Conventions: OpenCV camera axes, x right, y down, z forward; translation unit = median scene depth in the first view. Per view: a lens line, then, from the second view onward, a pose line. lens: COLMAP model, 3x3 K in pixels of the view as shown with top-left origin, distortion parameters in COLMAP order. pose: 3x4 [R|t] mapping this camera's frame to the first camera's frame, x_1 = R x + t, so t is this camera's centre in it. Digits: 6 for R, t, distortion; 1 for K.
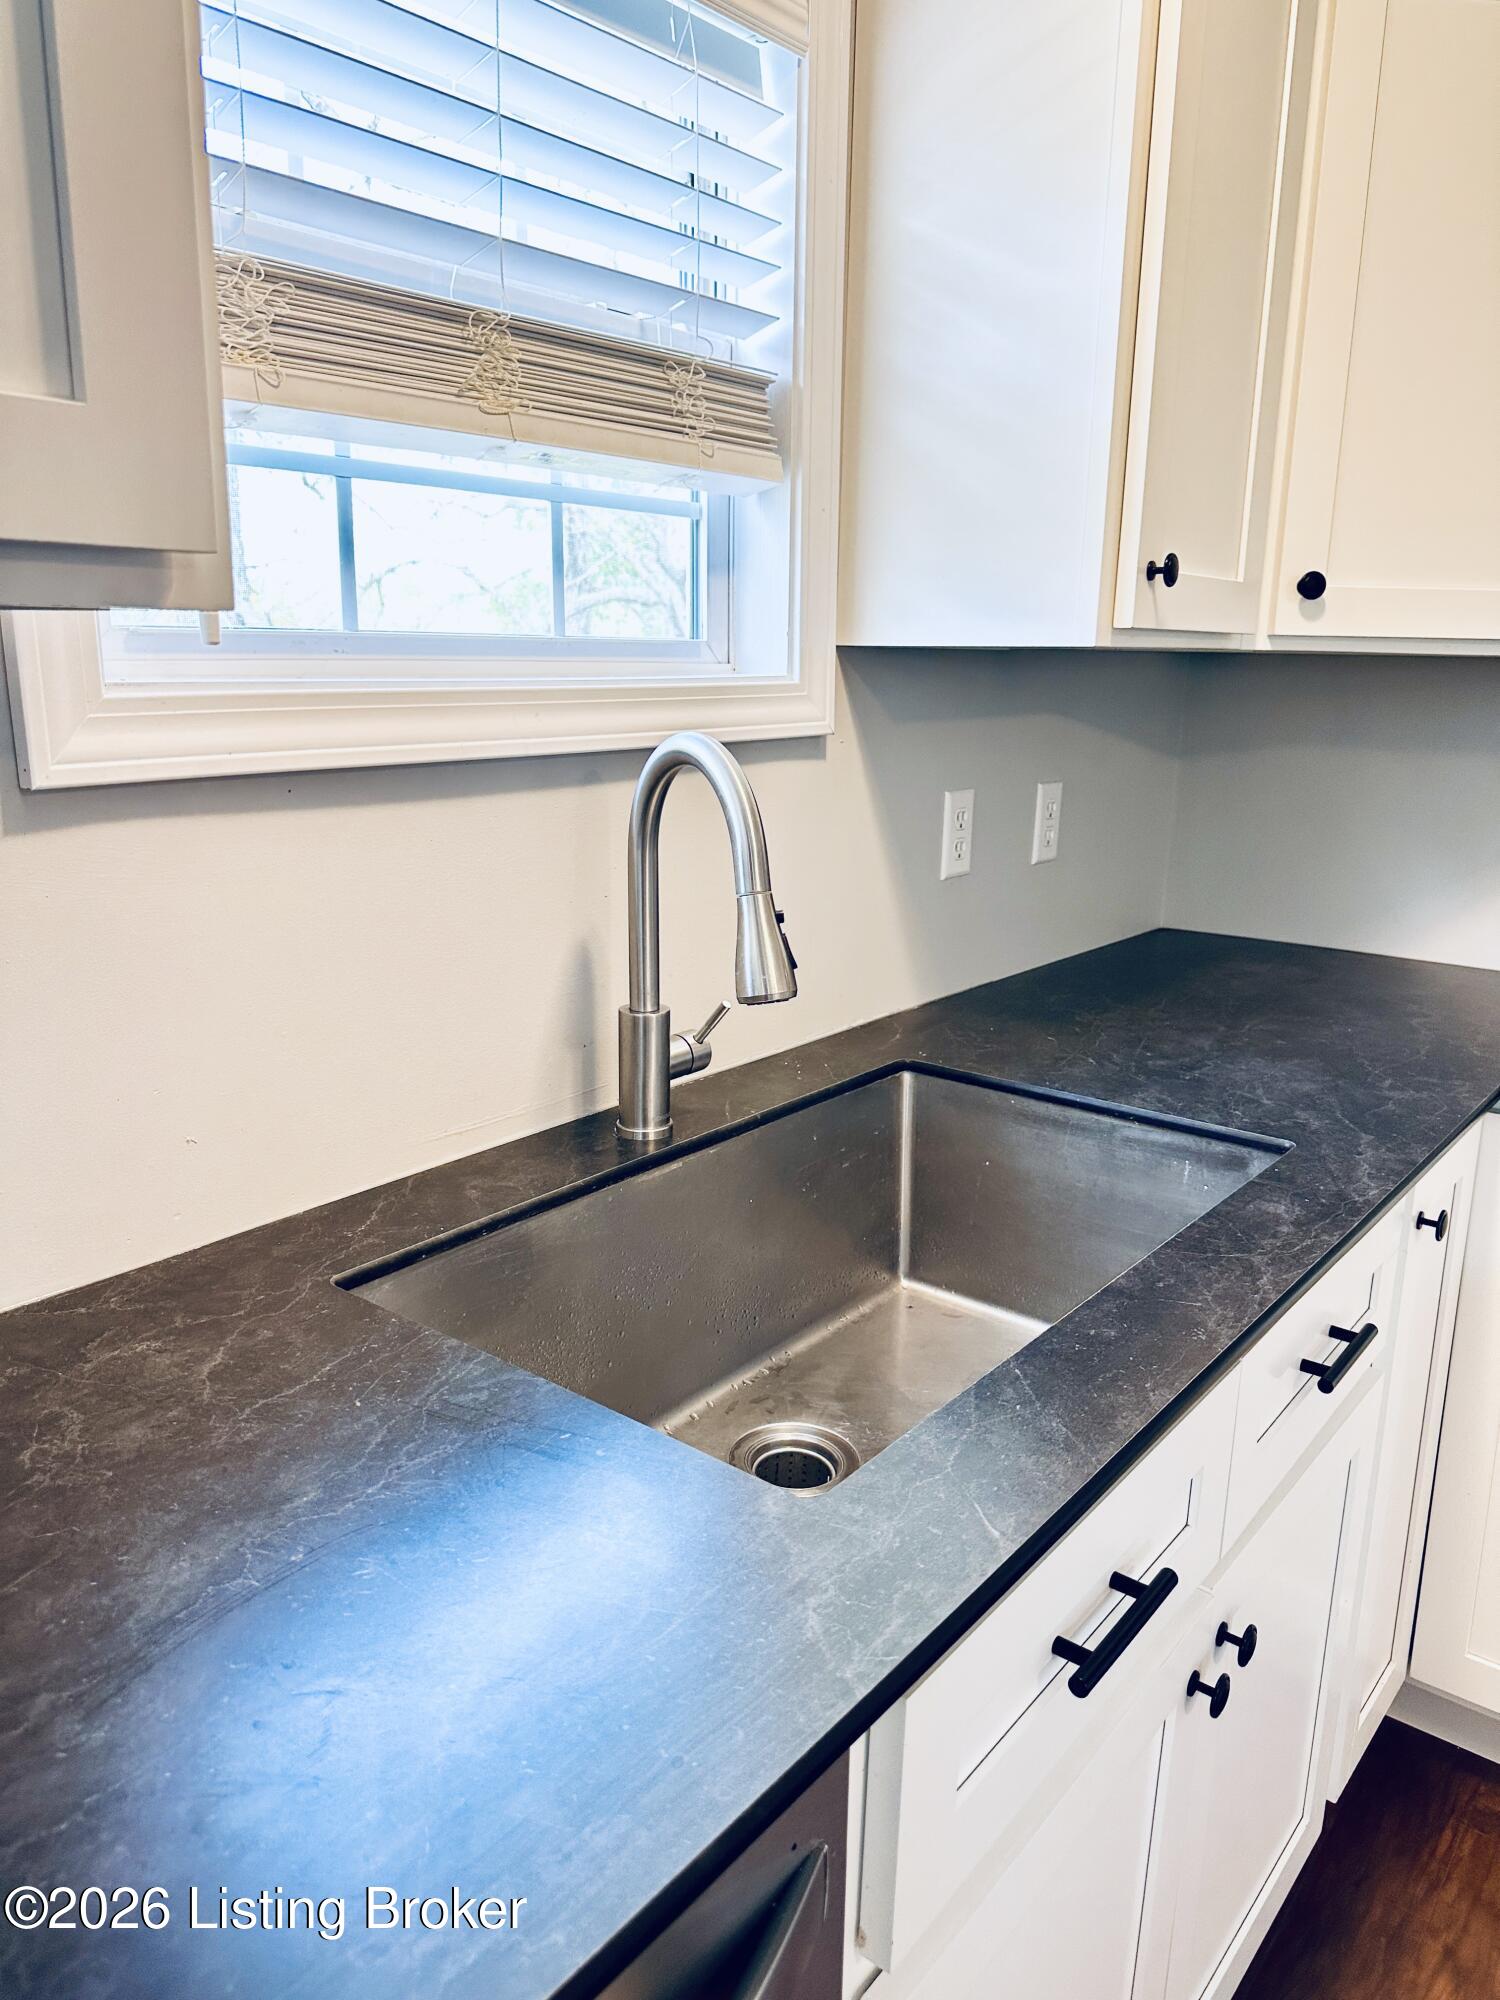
lens RADIAL K [[1431.6, 0, 751.6], [0, 1431.6, 1041.9], [0, 0, 1]] dist [0.022663, -0.005575]
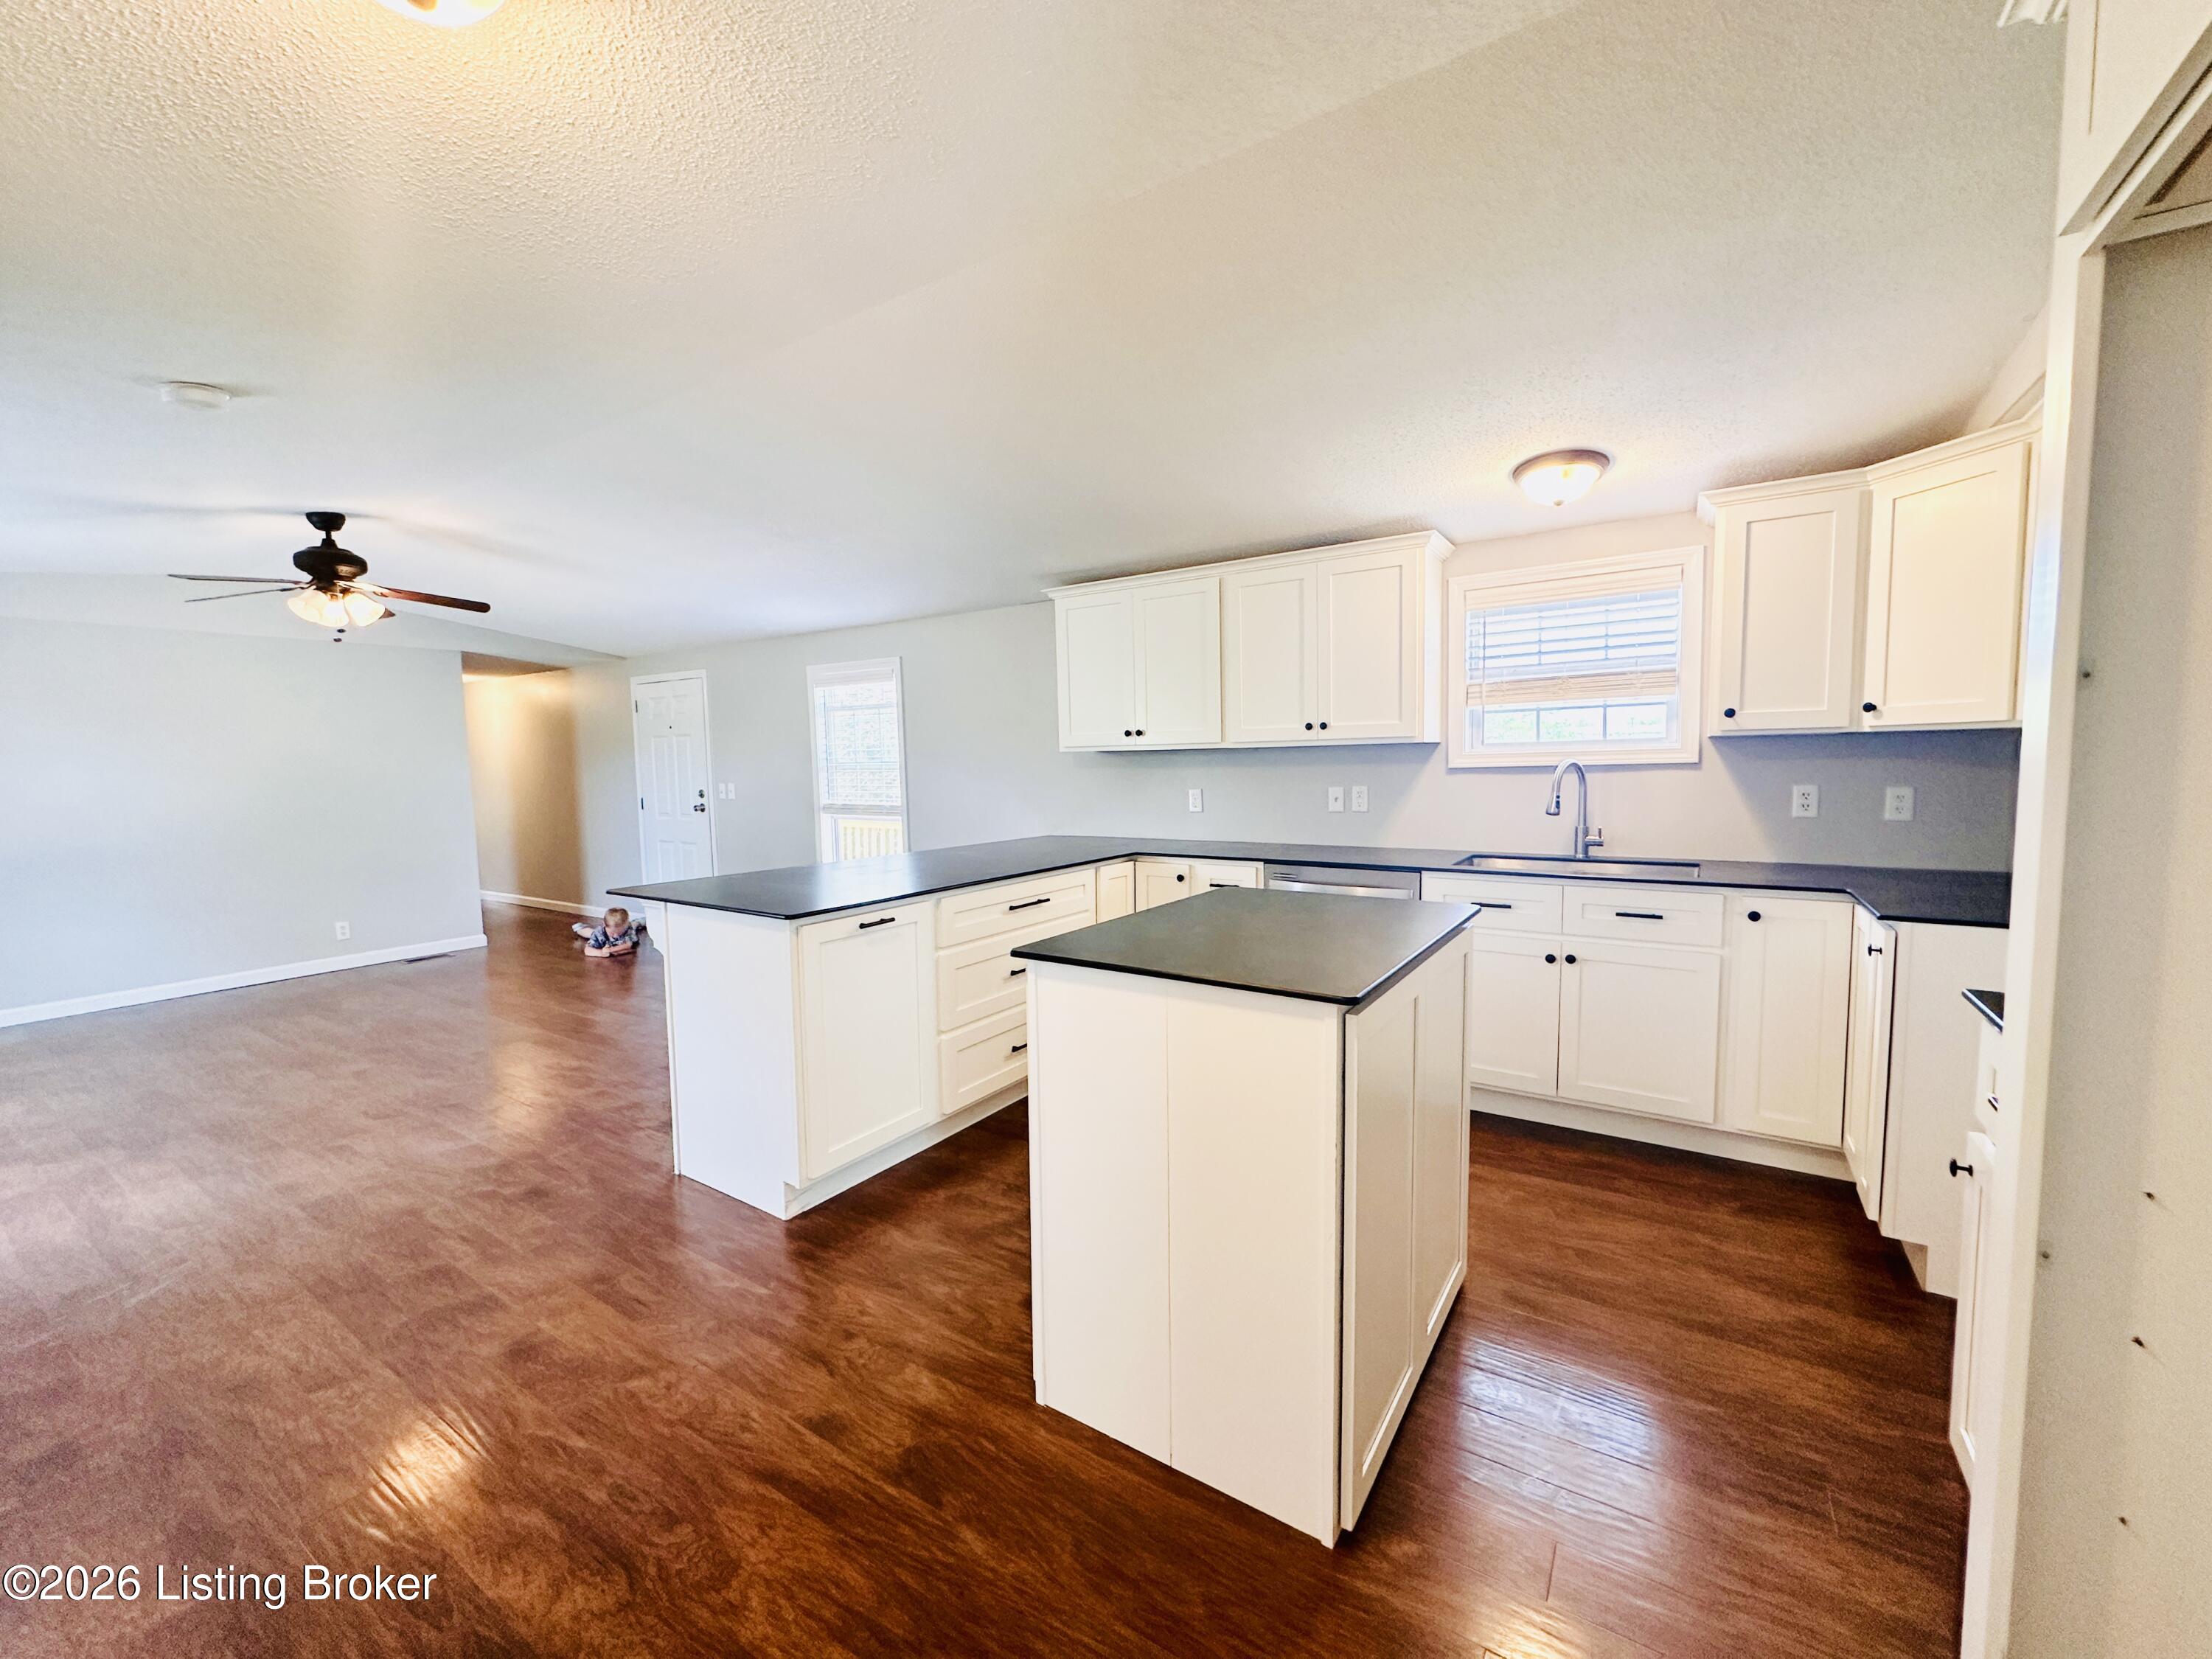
lens RADIAL K [[884.4, 0, 1104.9], [0, 884.4, 827.8], [0, 0, 1]] dist [-0.004451, 0.001232]
pose [[0.083577, 0.059743, -0.994709, 2.233105], [-0.239305, 0.970194, 0.038164, 0.205470], [0.967341, 0.234850, 0.095383, -0.558097]]
